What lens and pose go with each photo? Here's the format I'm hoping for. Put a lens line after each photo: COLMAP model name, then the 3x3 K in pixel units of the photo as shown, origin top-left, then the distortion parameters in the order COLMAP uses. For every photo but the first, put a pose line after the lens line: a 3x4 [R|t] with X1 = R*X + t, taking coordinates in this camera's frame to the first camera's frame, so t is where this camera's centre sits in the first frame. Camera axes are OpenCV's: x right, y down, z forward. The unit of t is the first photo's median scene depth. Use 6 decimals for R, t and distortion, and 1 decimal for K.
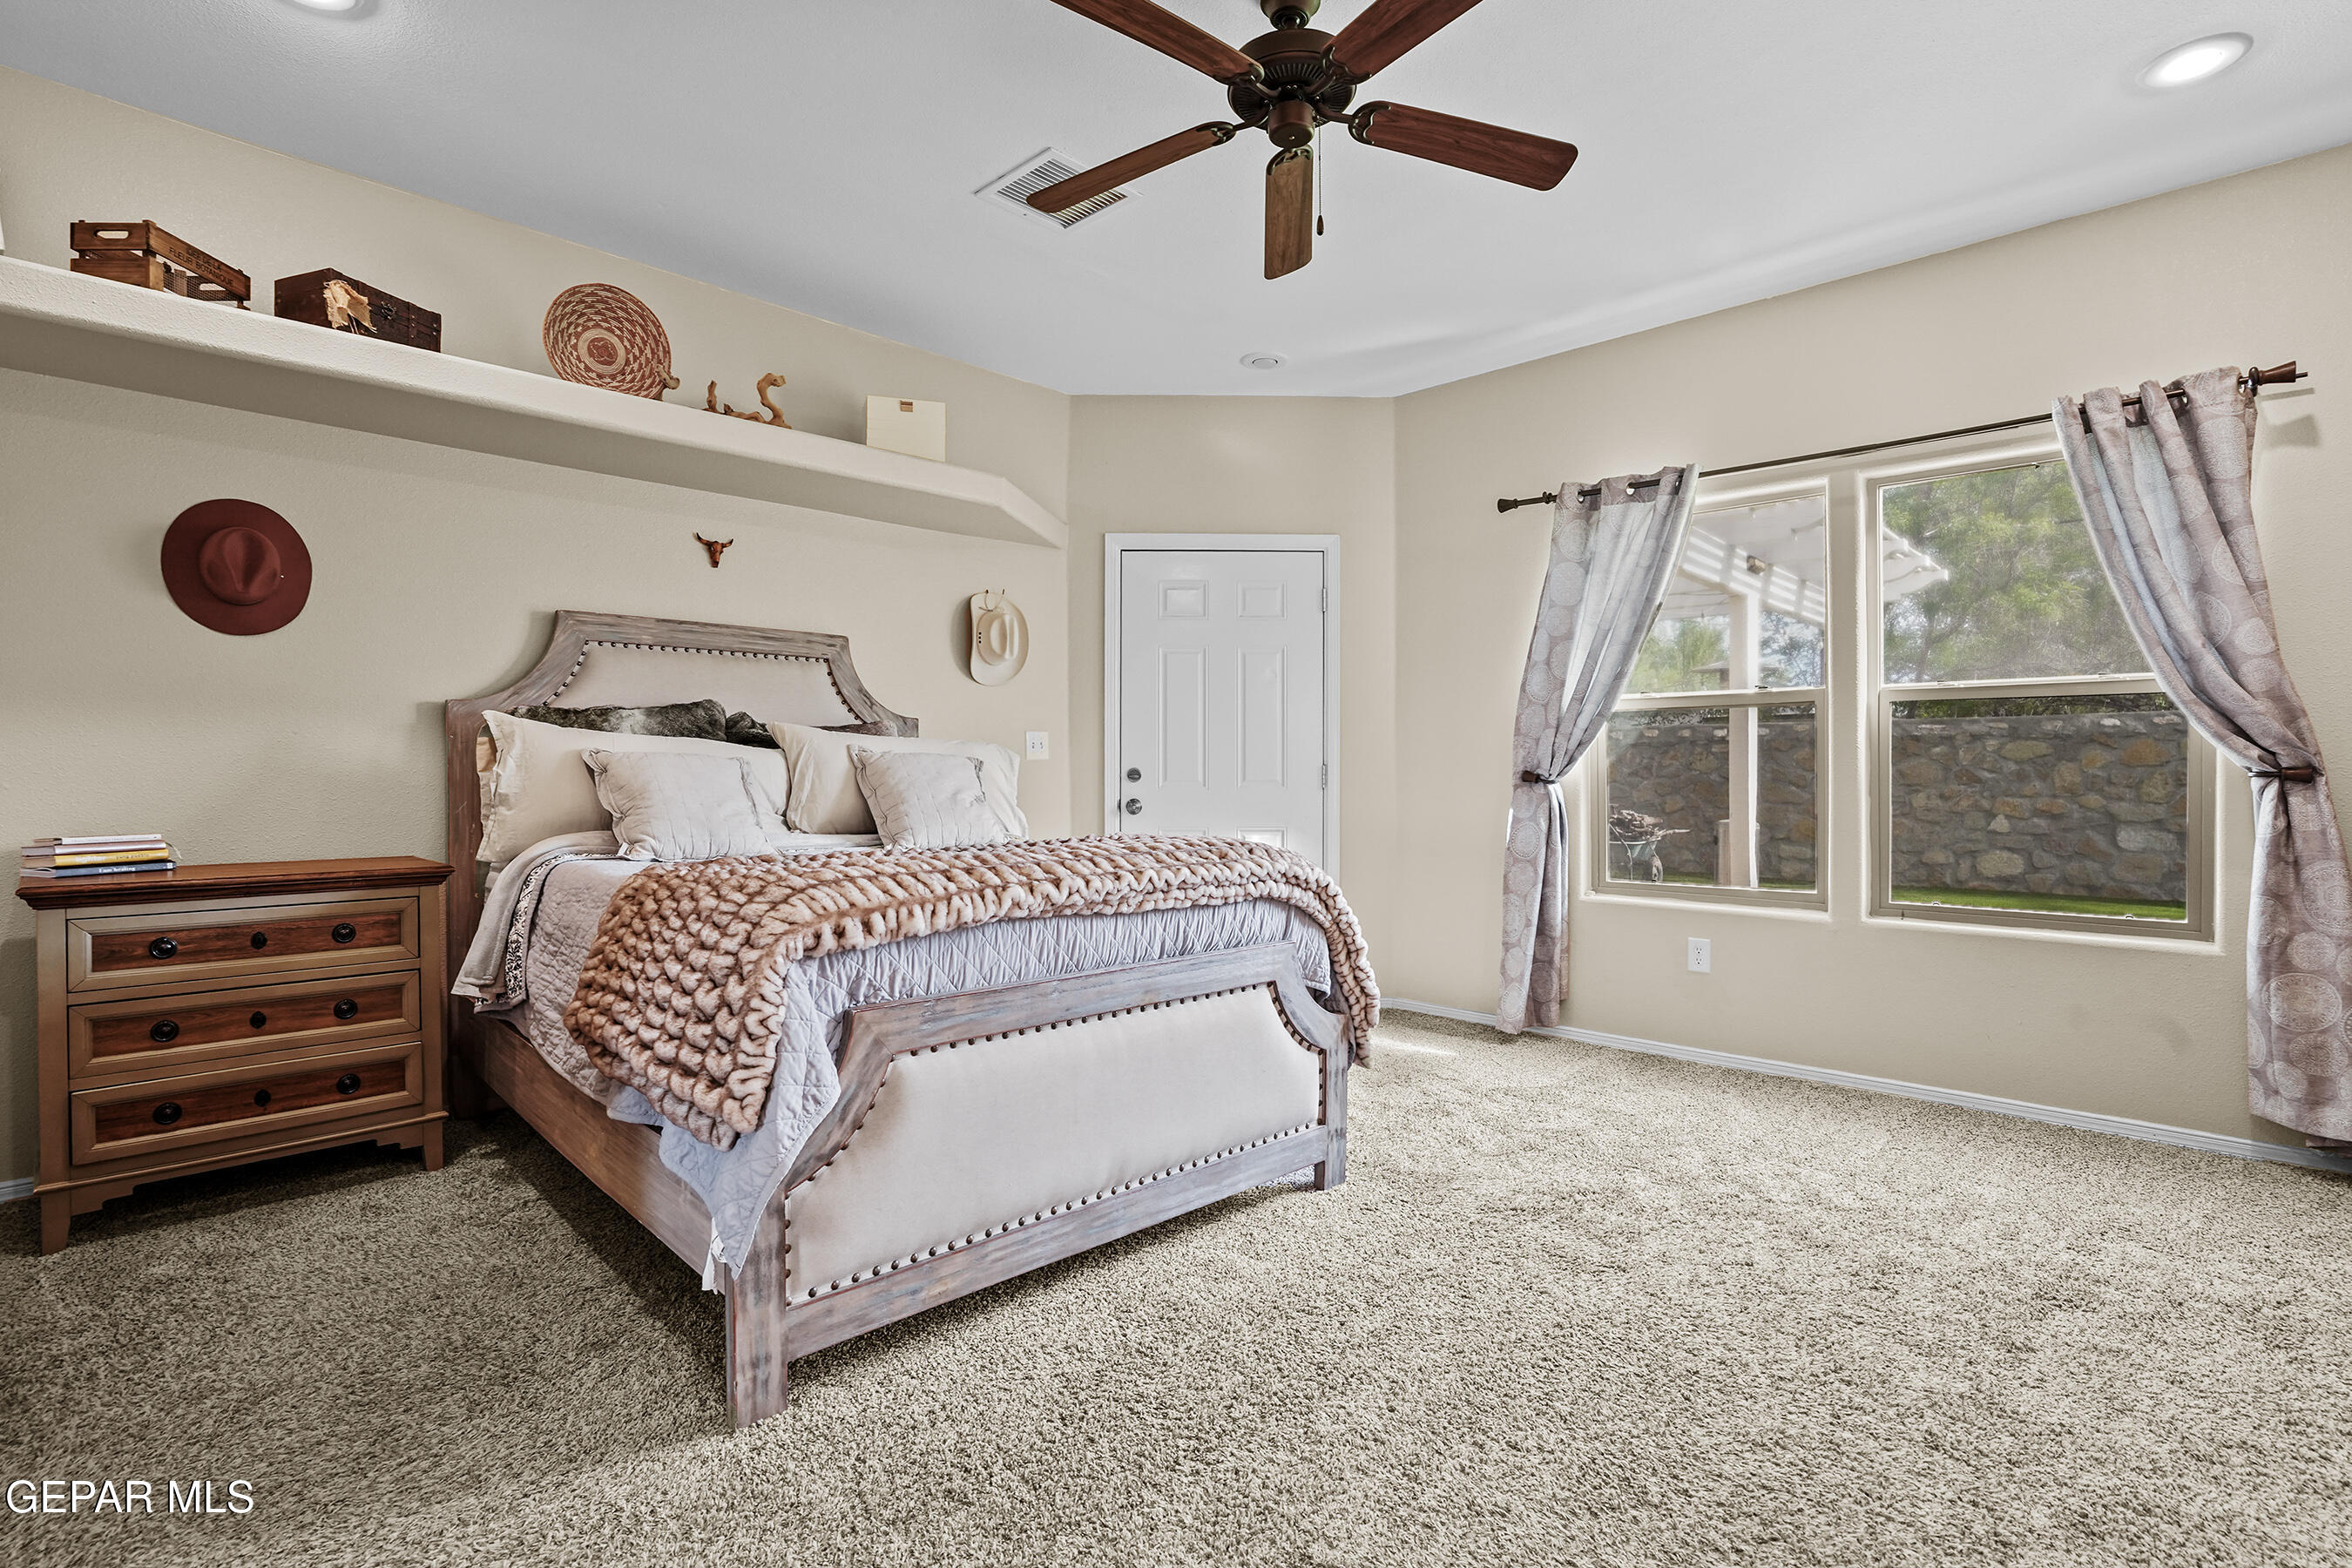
lens RADIAL K [[1111.0, 0, 1157.6], [0, 1111.0, 774.3], [0, 0, 1]] dist [-0.064388, 0.026095]
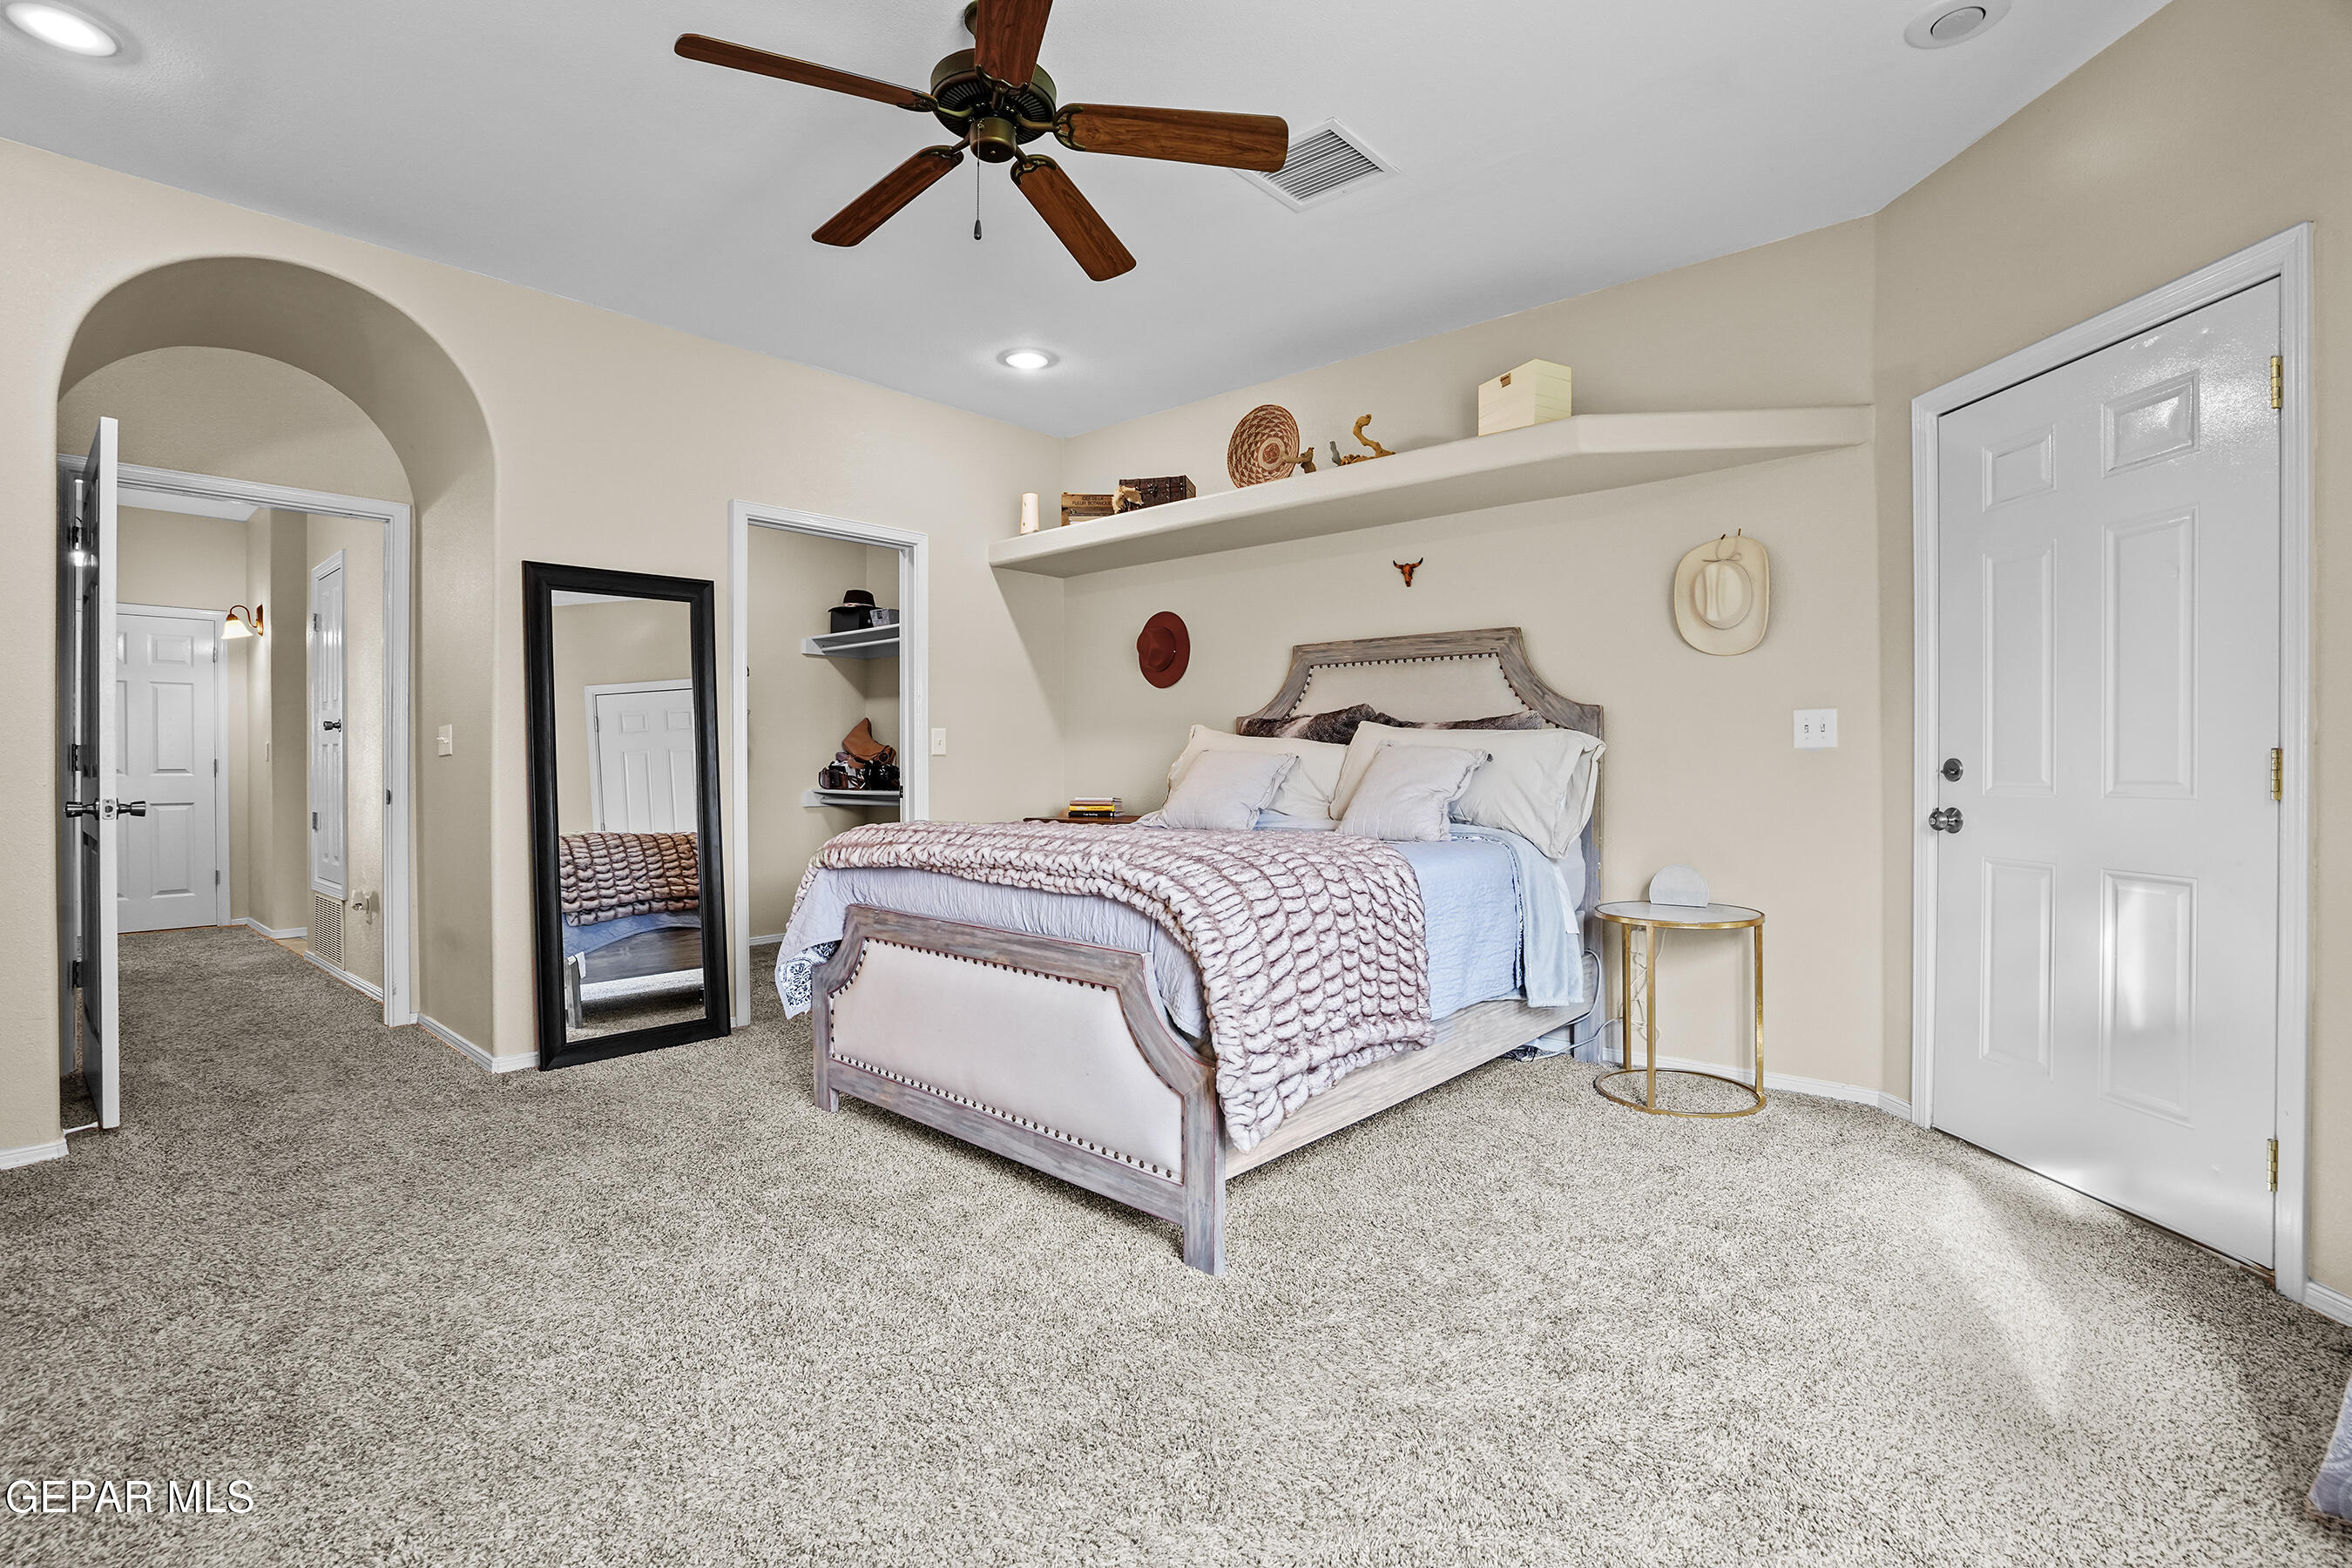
lens RADIAL K [[1088.9, 0, 1177.6], [0, 1088.9, 764.0], [0, 0, 1]] dist [-0.067765, 0.012684]
pose [[0.070619, -0.002985, -0.997499, 0.894644], [-0.002606, 0.999992, -0.003177, 0.000475], [0.997500, 0.002824, 0.070611, 0.862564]]
